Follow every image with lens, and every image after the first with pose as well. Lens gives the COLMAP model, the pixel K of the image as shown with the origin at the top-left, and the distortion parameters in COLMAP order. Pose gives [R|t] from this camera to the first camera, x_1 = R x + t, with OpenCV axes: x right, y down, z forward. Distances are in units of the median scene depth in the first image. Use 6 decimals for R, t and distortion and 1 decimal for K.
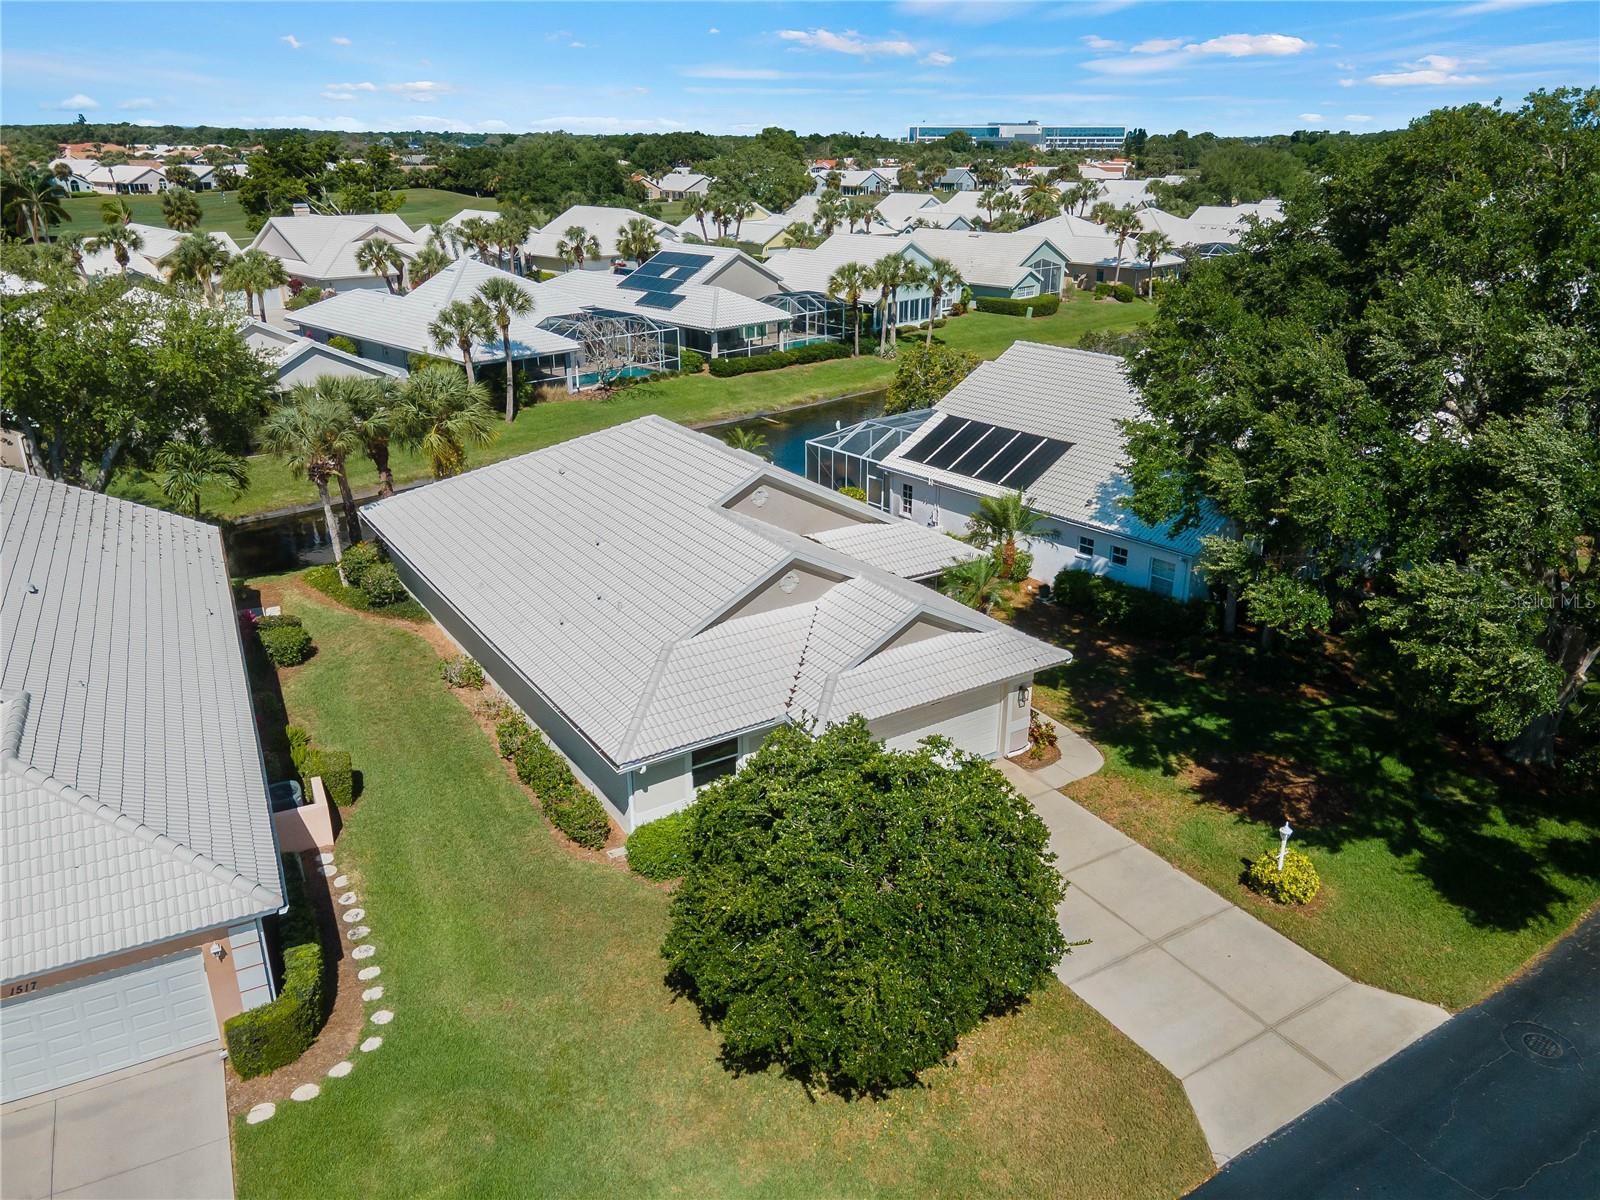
lens RADIAL K [[1167.1, 0, 800.8], [0, 1167.1, 595.4], [0, 0, 1]] dist [0.033308, 0.009968]
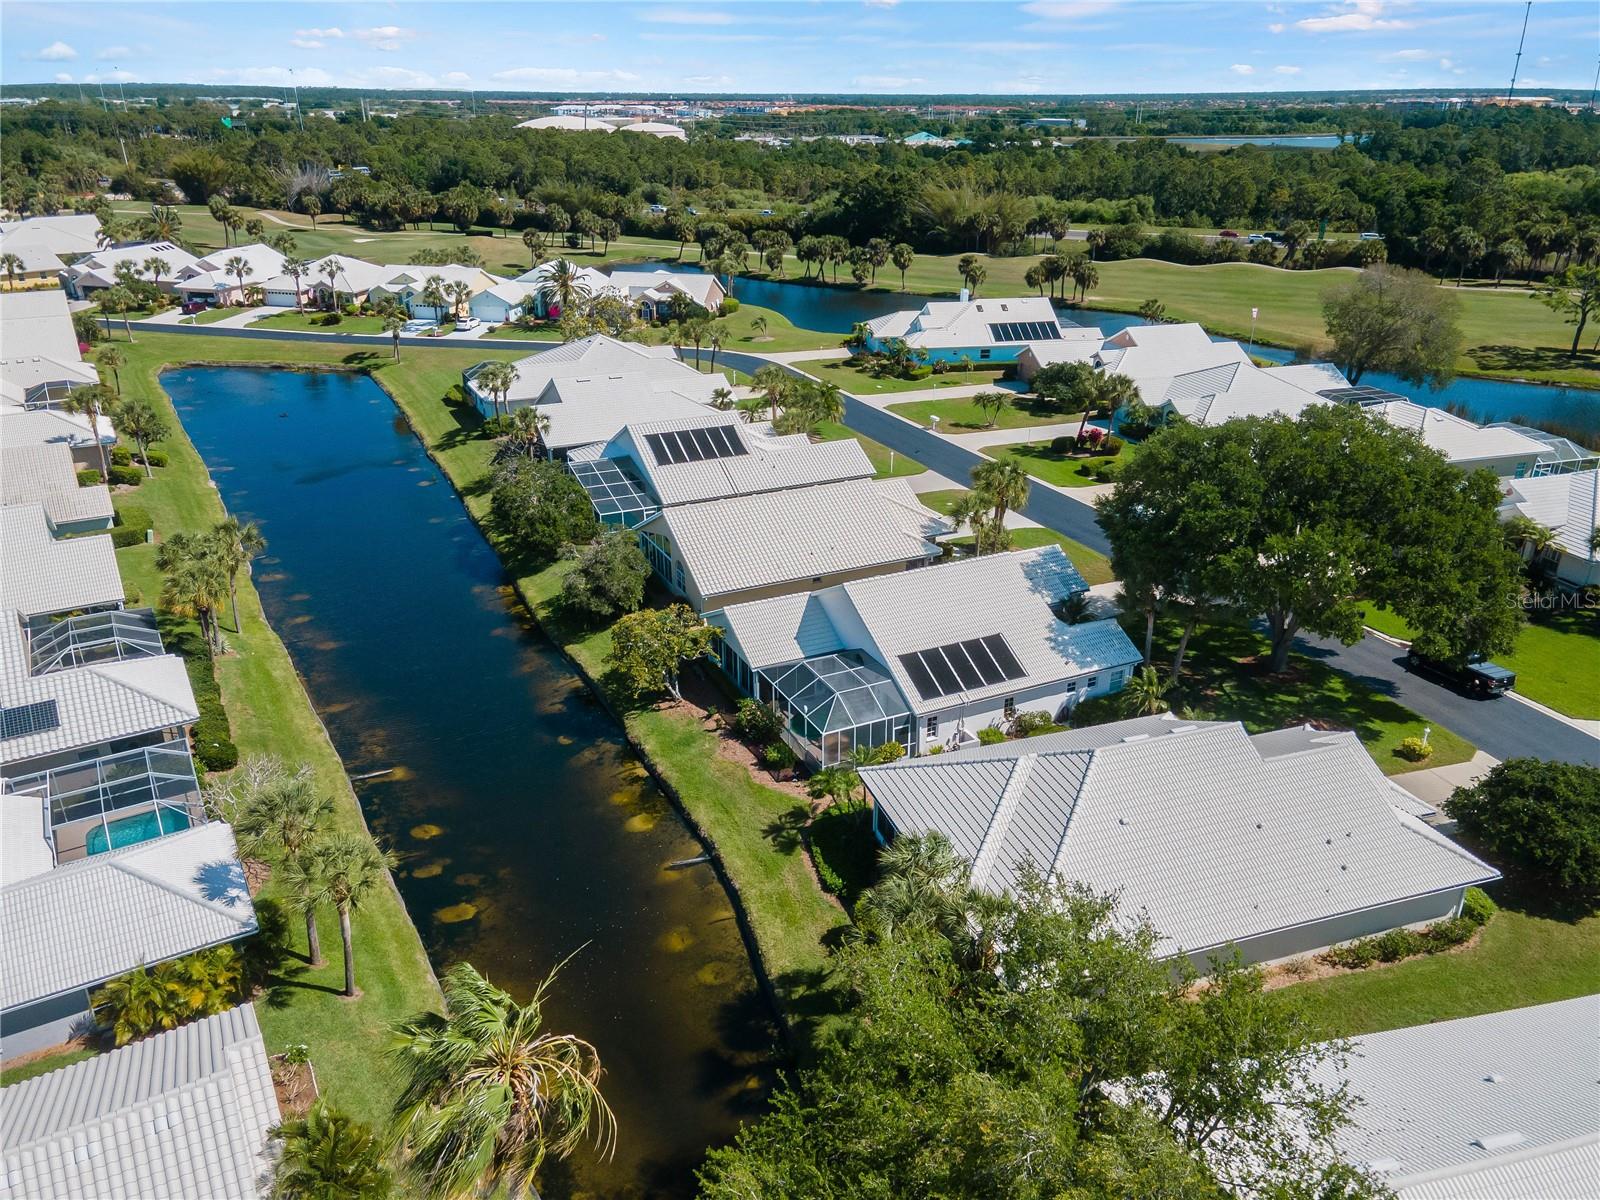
lens RADIAL K [[1167.1, 0, 800.2], [0, 1167.1, 598.5], [0, 0, 1]] dist [0.033308, 0.009968]
pose [[0.240620, -0.373902, 0.895712, -1.390693], [0.356412, 0.892394, 0.276772, -0.825419], [-0.902814, 0.252646, 0.347991, 0.885789]]
